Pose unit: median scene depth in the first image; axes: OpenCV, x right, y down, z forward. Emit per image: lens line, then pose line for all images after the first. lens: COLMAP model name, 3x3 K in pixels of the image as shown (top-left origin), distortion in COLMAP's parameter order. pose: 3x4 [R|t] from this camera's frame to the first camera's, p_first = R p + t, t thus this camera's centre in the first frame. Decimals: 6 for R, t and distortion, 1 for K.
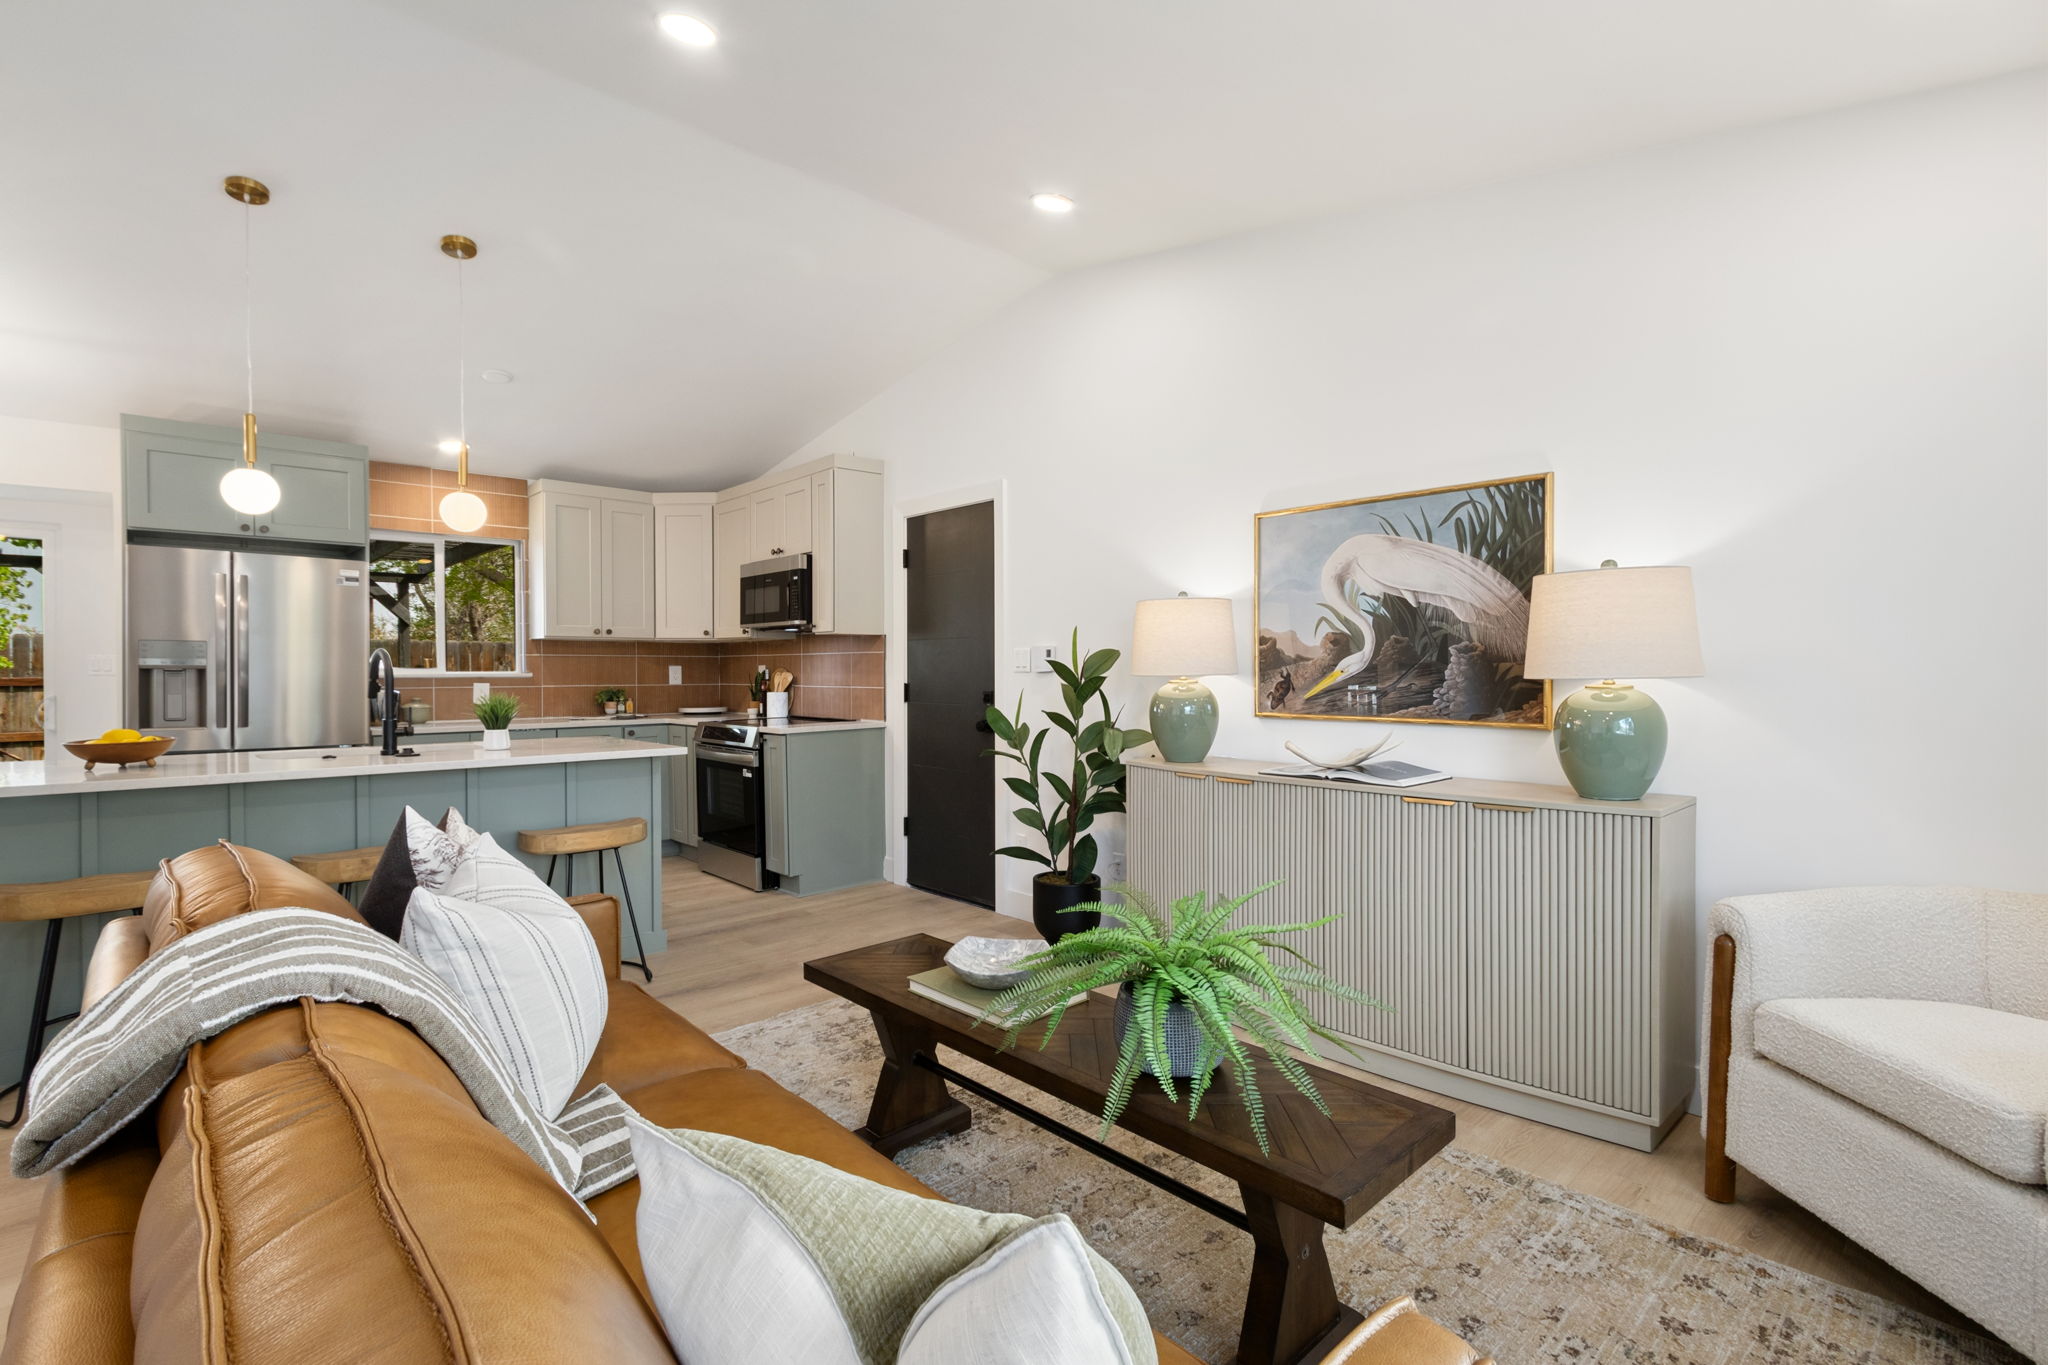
lens RADIAL K [[942.3, 0, 1021.6], [0, 942.3, 682.2], [0, 0, 1]] dist [0.004967, -0.003257]
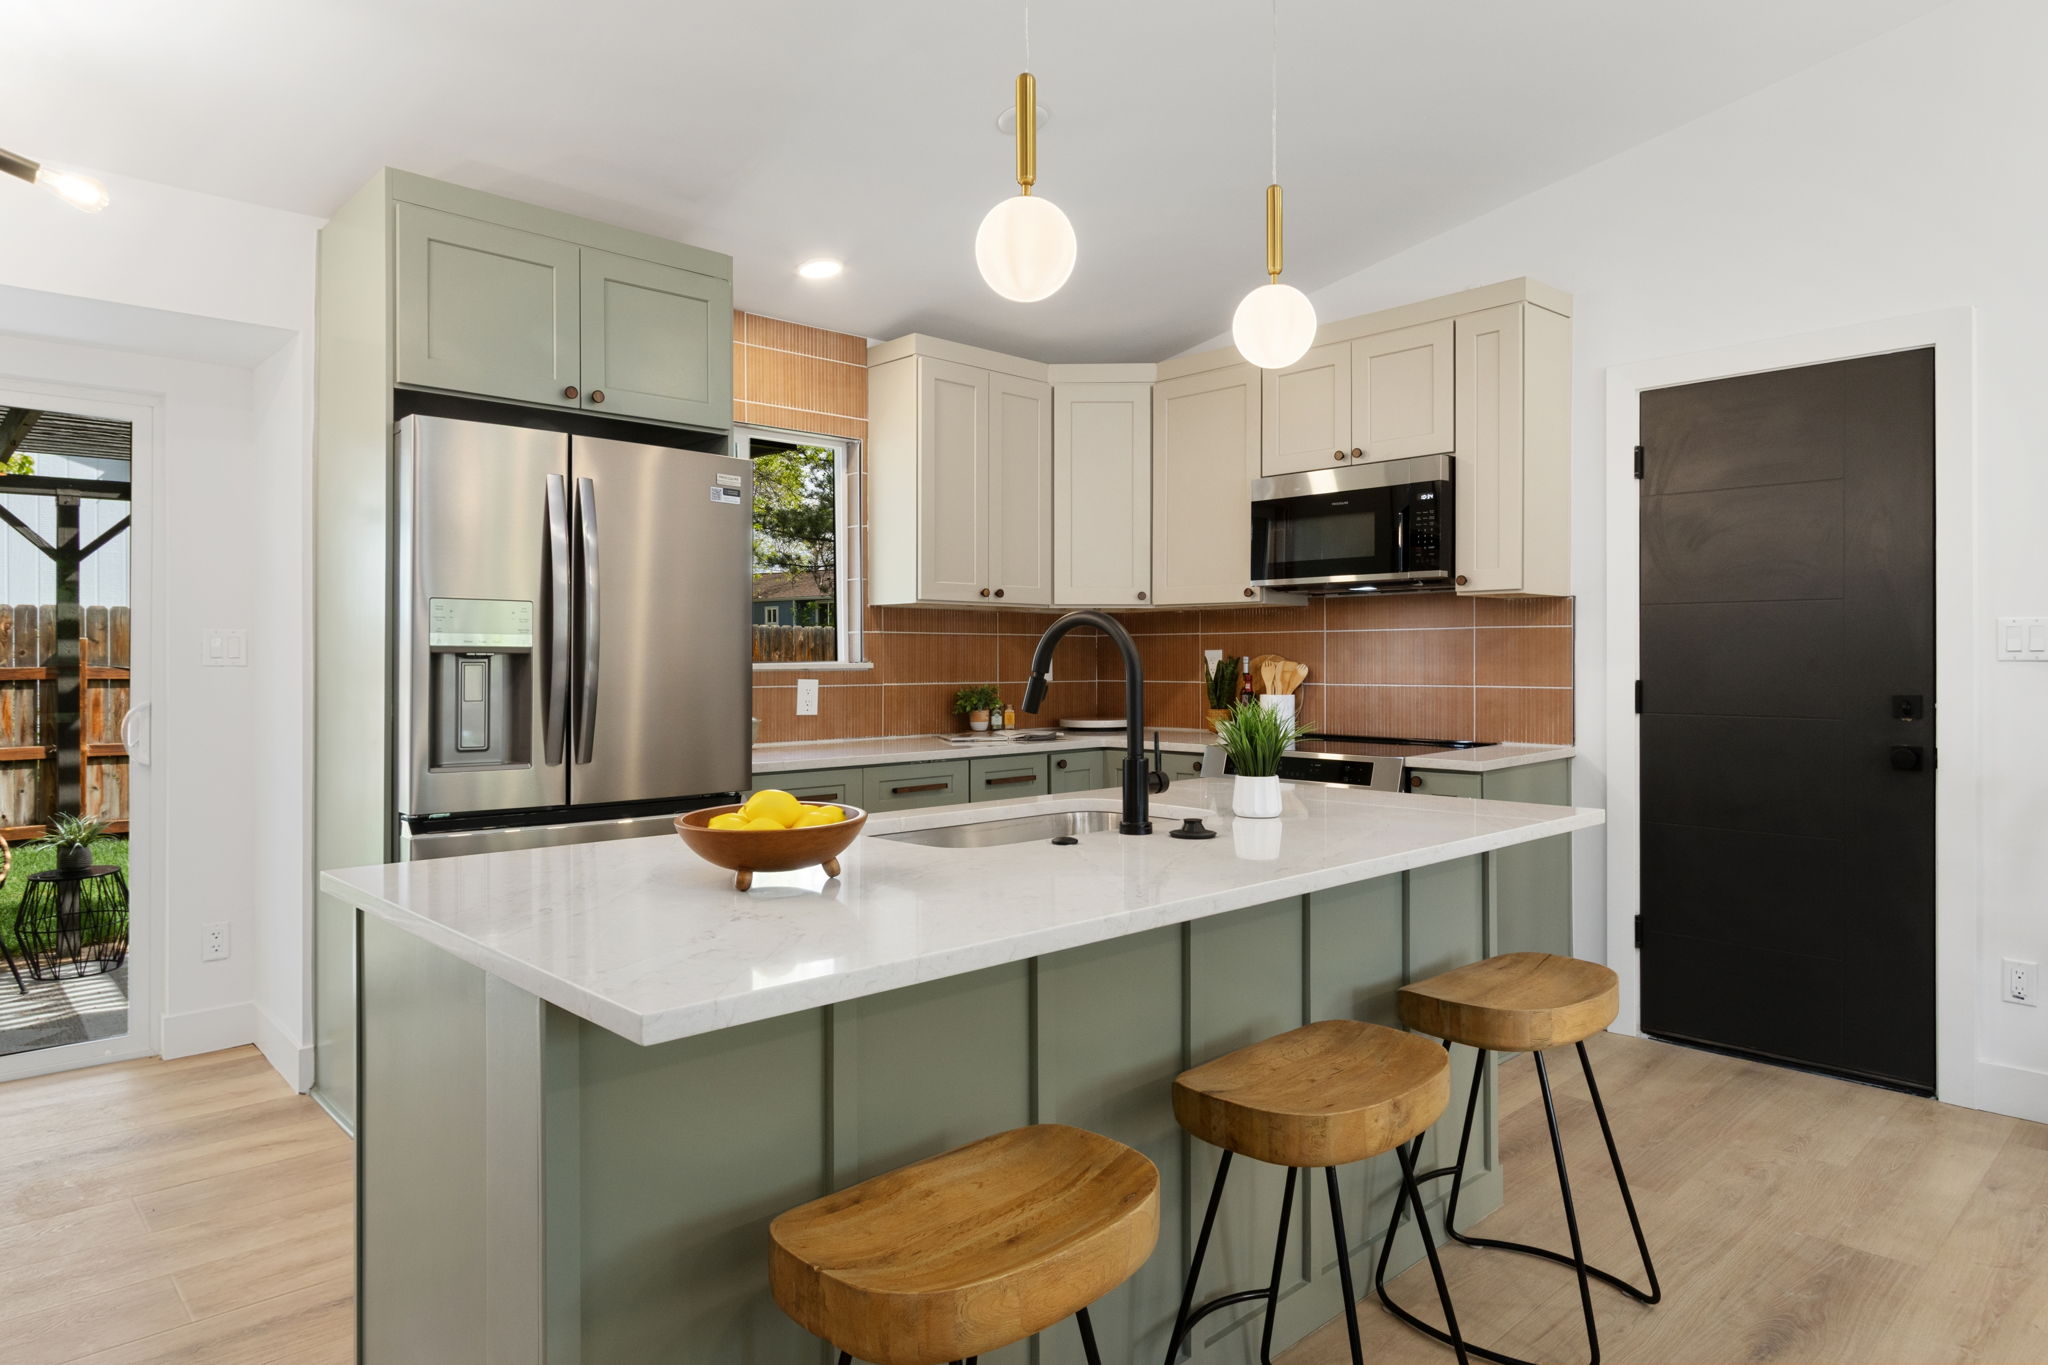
lens RADIAL K [[1221.2, 0, 1007.7], [0, 1221.2, 663.2], [0, 0, 1]] dist [-0.006568, 0.002795]
pose [[0.999979, 0.000742, 0.006417, -0.491853], [-0.000671, 0.999939, -0.011032, -0.000880], [-0.006425, 0.011028, 0.999919, 0.256229]]
